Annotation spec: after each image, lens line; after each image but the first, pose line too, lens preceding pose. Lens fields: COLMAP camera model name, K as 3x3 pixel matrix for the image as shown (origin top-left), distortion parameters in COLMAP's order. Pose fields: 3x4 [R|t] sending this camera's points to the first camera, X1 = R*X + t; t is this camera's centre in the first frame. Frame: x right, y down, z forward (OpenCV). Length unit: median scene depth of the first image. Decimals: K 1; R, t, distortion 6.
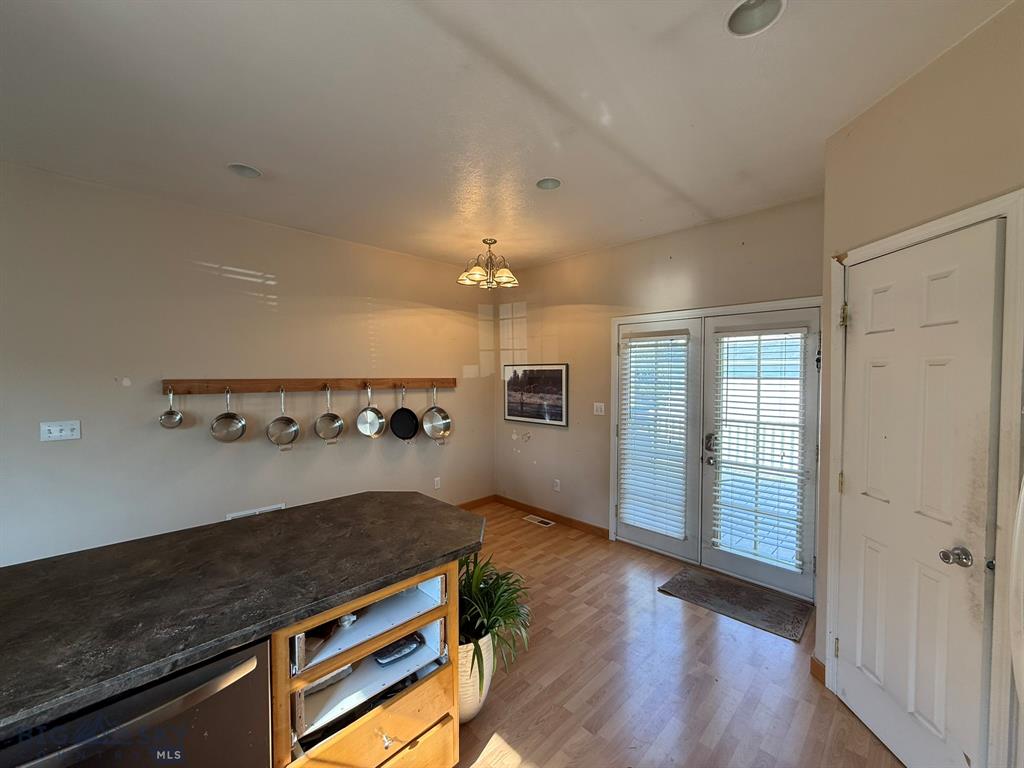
lens RADIAL K [[408.3, 0, 509.6], [0, 408.3, 383.2], [0, 0, 1]] dist [0.000444, 0.000483]
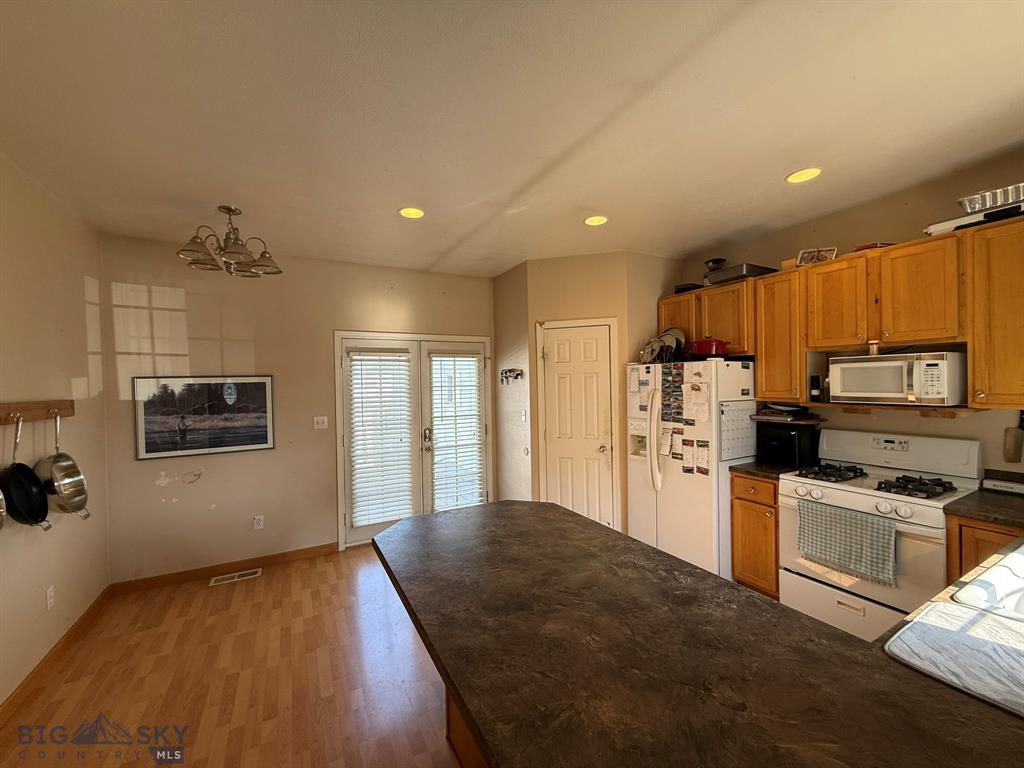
lens RADIAL K [[408.3, 0, 509.6], [0, 408.3, 383.2], [0, 0, 1]] dist [0.000444, 0.000483]
pose [[0.280431, -0.012479, 0.959793, -0.604759], [0.042560, 0.999094, 0.000555, -0.011765], [-0.958930, 0.040693, 0.280708, 0.308015]]
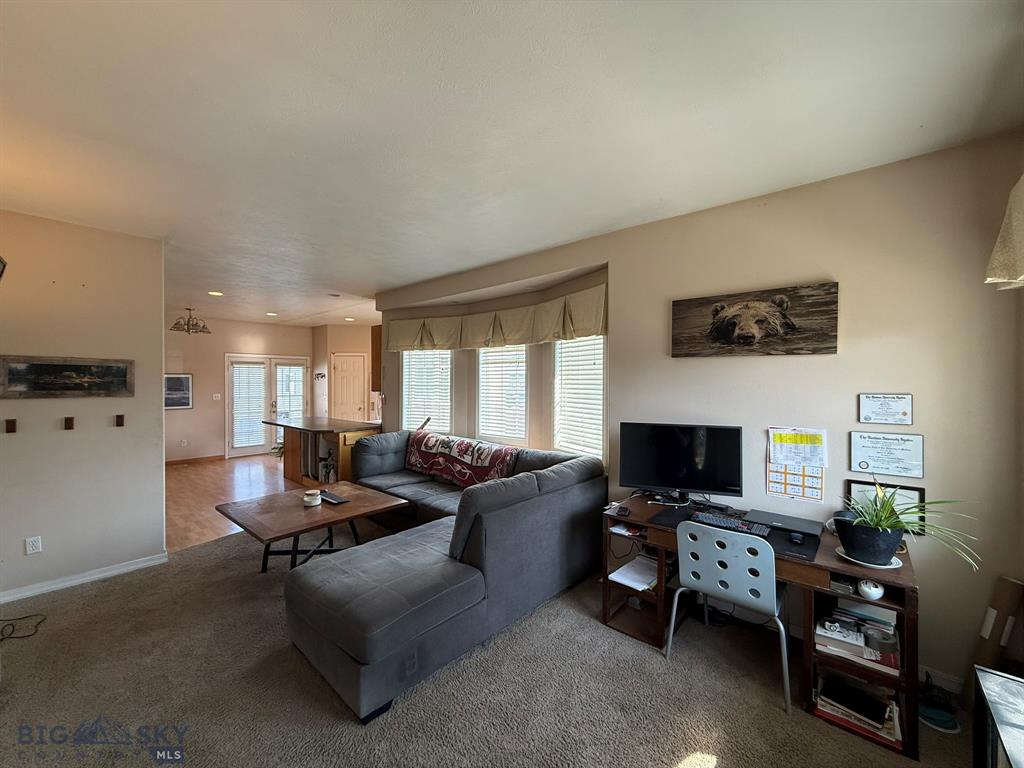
lens RADIAL K [[408.3, 0, 509.6], [0, 408.3, 383.2], [0, 0, 1]] dist [0.000444, 0.000483]
pose [[-0.063385, -0.010327, 0.997936, -1.959955], [0.022972, 0.999666, 0.011804, 0.004091], [-0.997725, 0.023672, -0.063127, -0.330778]]
